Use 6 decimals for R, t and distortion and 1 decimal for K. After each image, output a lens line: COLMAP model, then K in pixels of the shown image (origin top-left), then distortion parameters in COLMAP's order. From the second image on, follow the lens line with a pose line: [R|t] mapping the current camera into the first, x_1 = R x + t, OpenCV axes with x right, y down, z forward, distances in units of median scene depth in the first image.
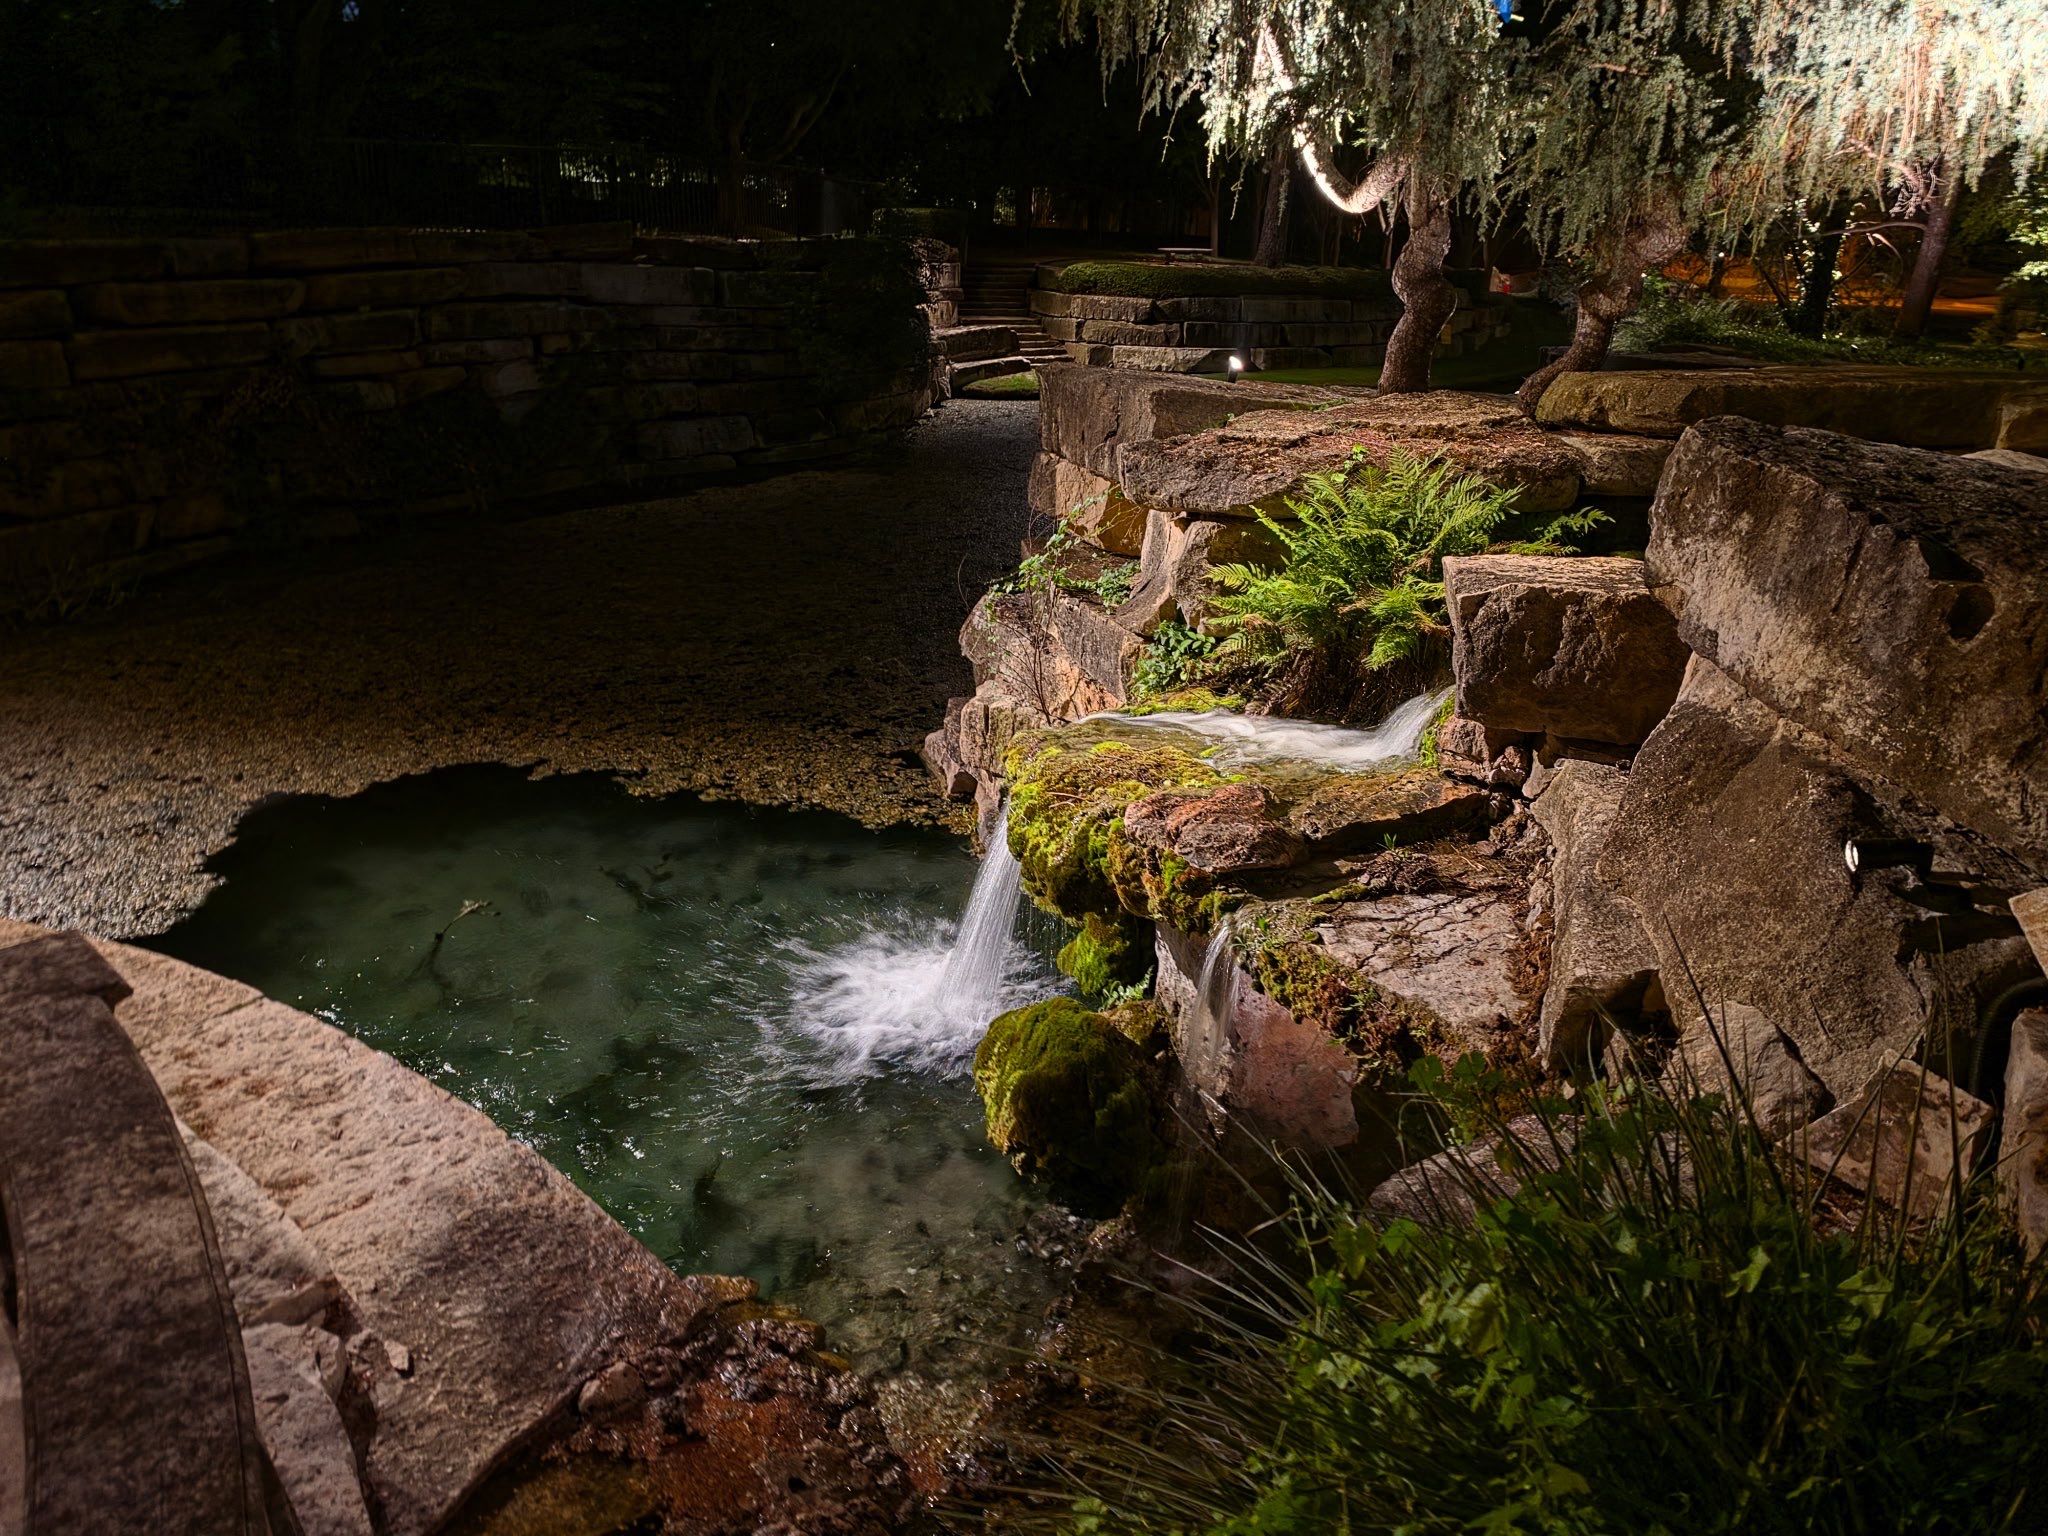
lens RADIAL K [[1426.9, 0, 1029.2], [0, 1426.9, 733.9], [0, 0, 1]] dist [0.140178, -0.197412]
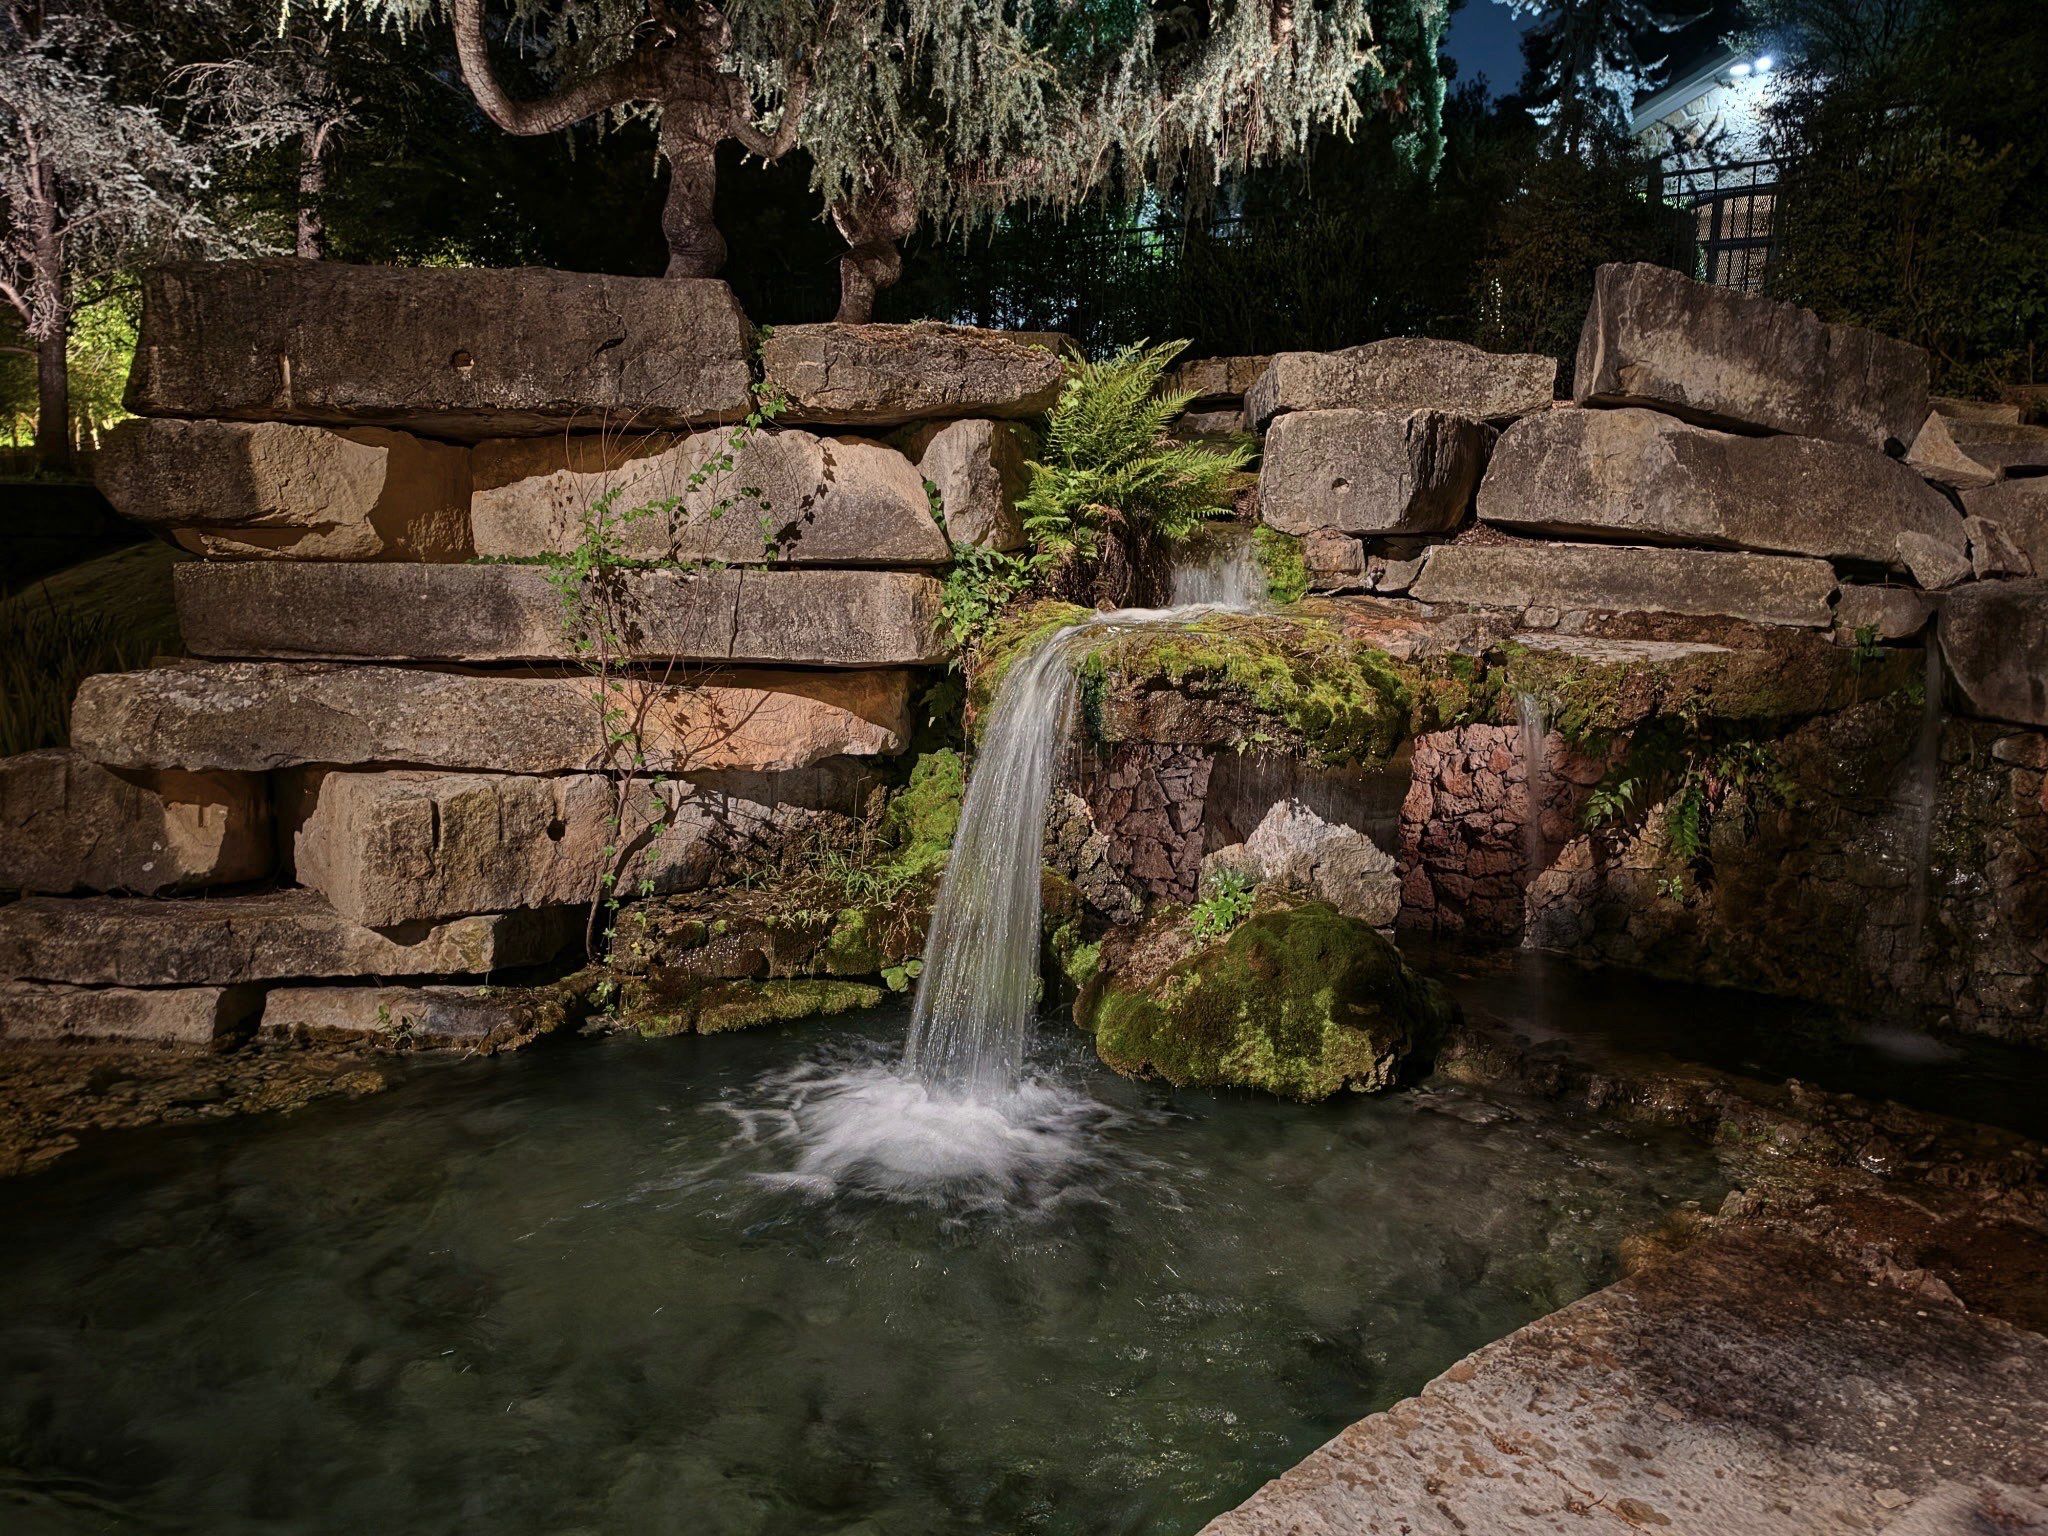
lens RADIAL K [[1459.5, 0, 1041.0], [0, 1459.5, 758.9], [0, 0, 1]] dist [0.095552, -0.140308]
pose [[0.141406, -0.154409, 0.977835, -0.782755], [0.297114, 0.948843, 0.106865, -0.036508], [-0.944313, 0.275417, 0.180049, 0.876482]]
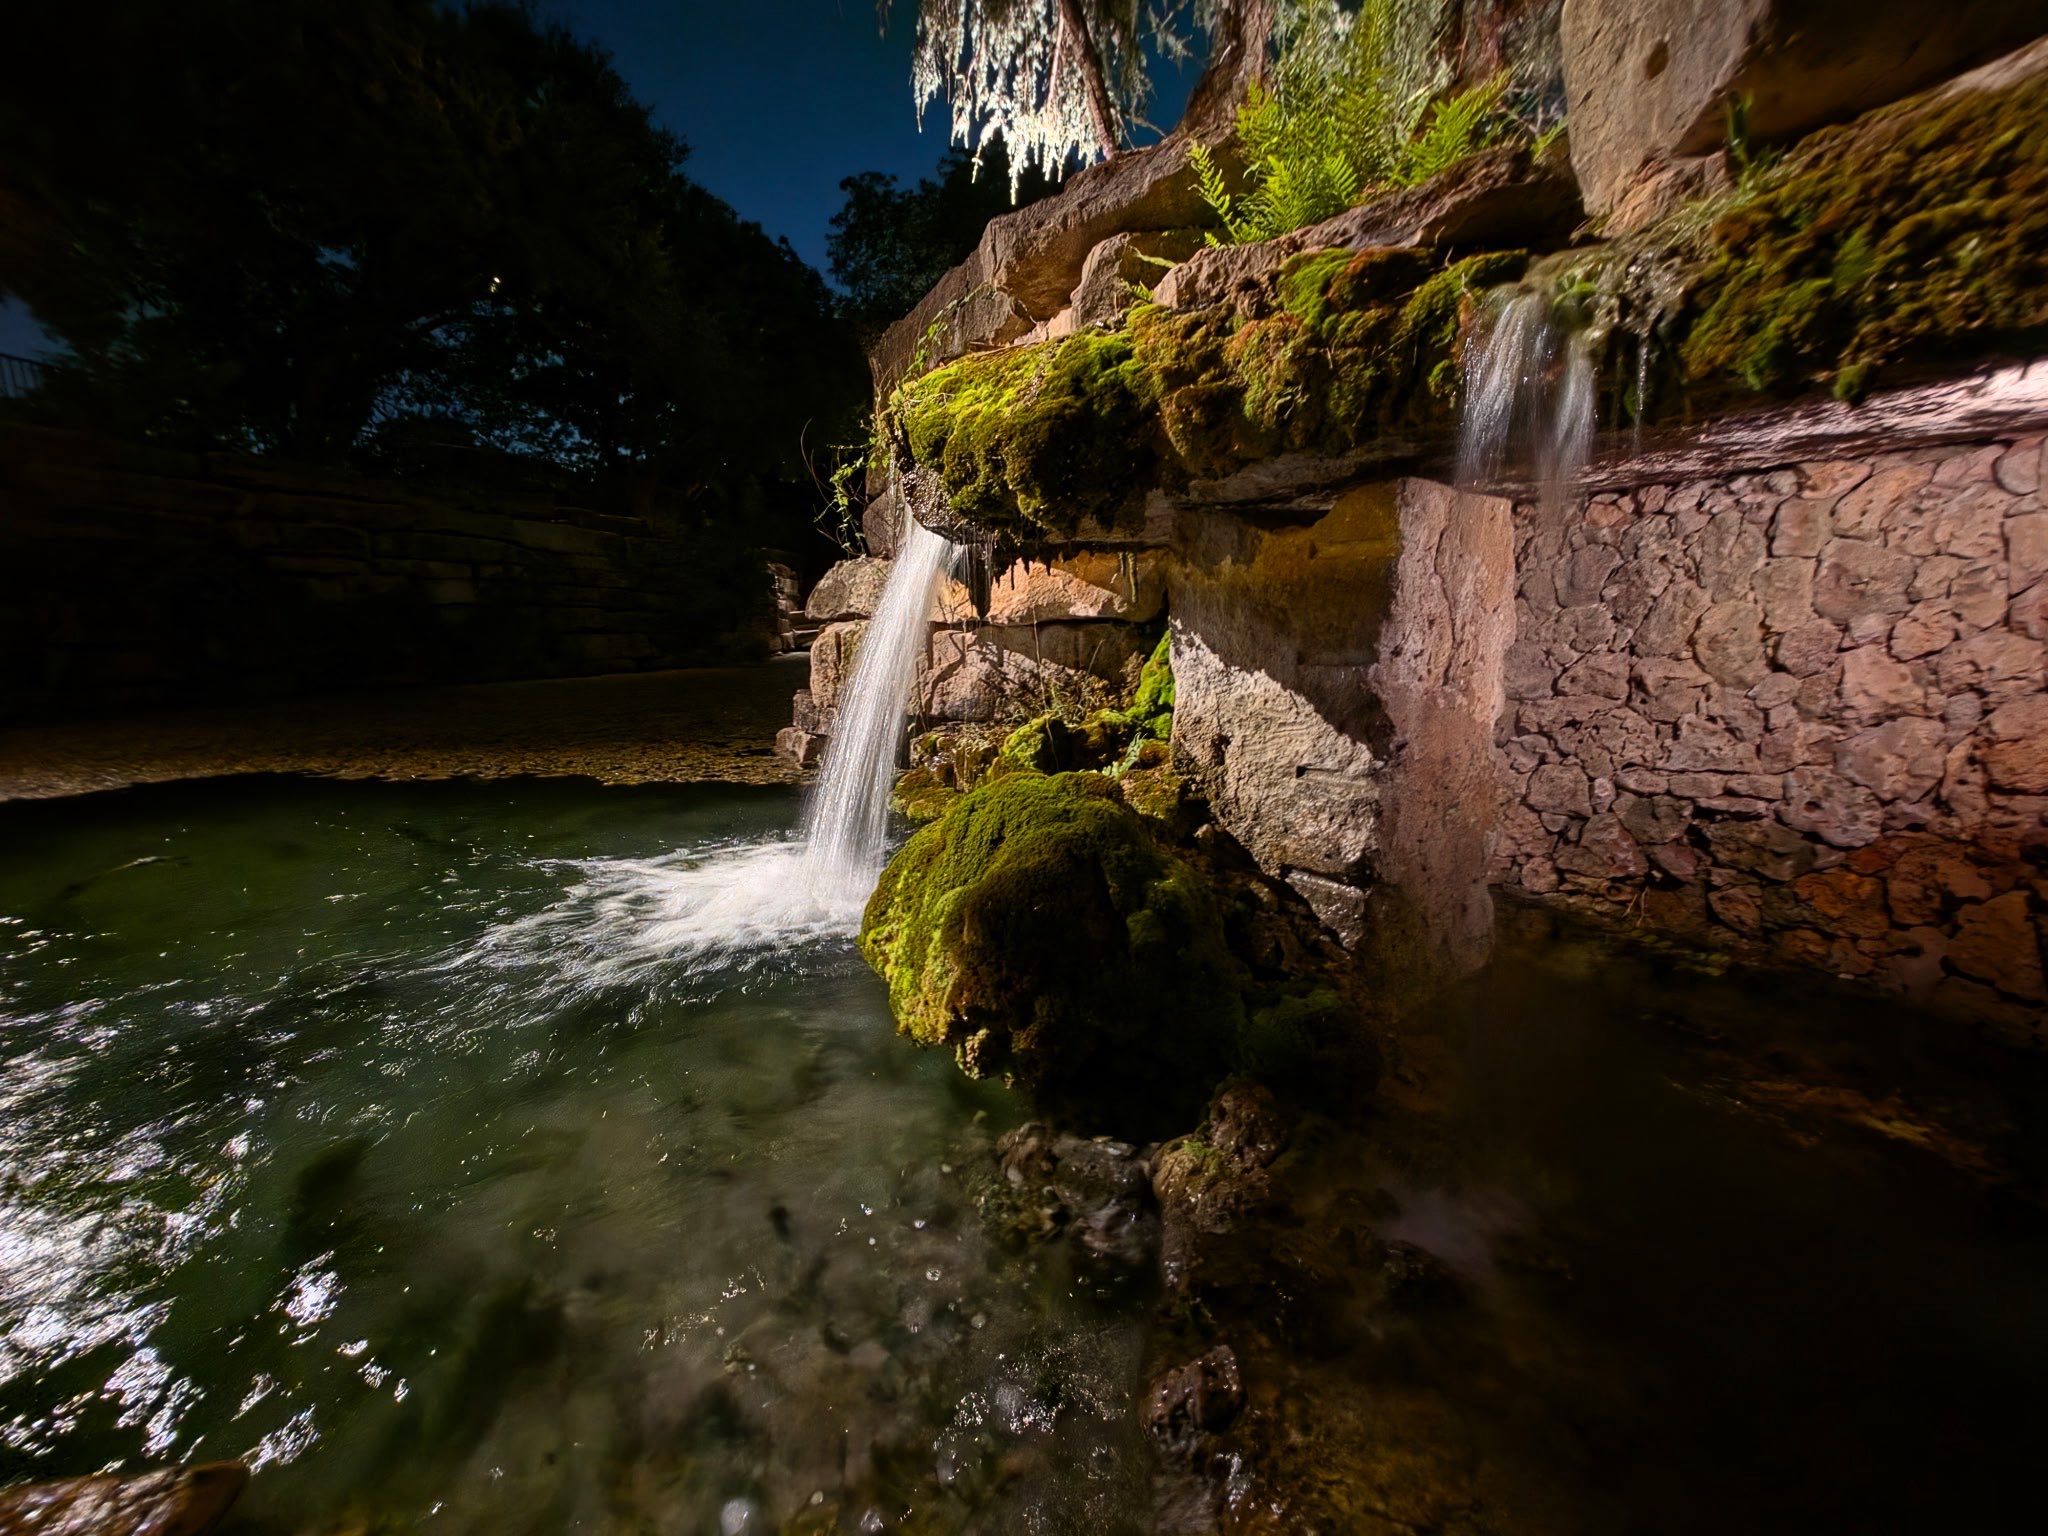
lens RADIAL K [[825.3, 0, 1013.9], [0, 825.3, 767.6], [0, 0, 1]] dist [-0.008395, 0.000116]
pose [[0.978420, -0.052775, 0.199775, -0.040325], [0.084786, 0.984231, -0.155242, 0.217868], [-0.188432, 0.168830, 0.967466, 0.624639]]
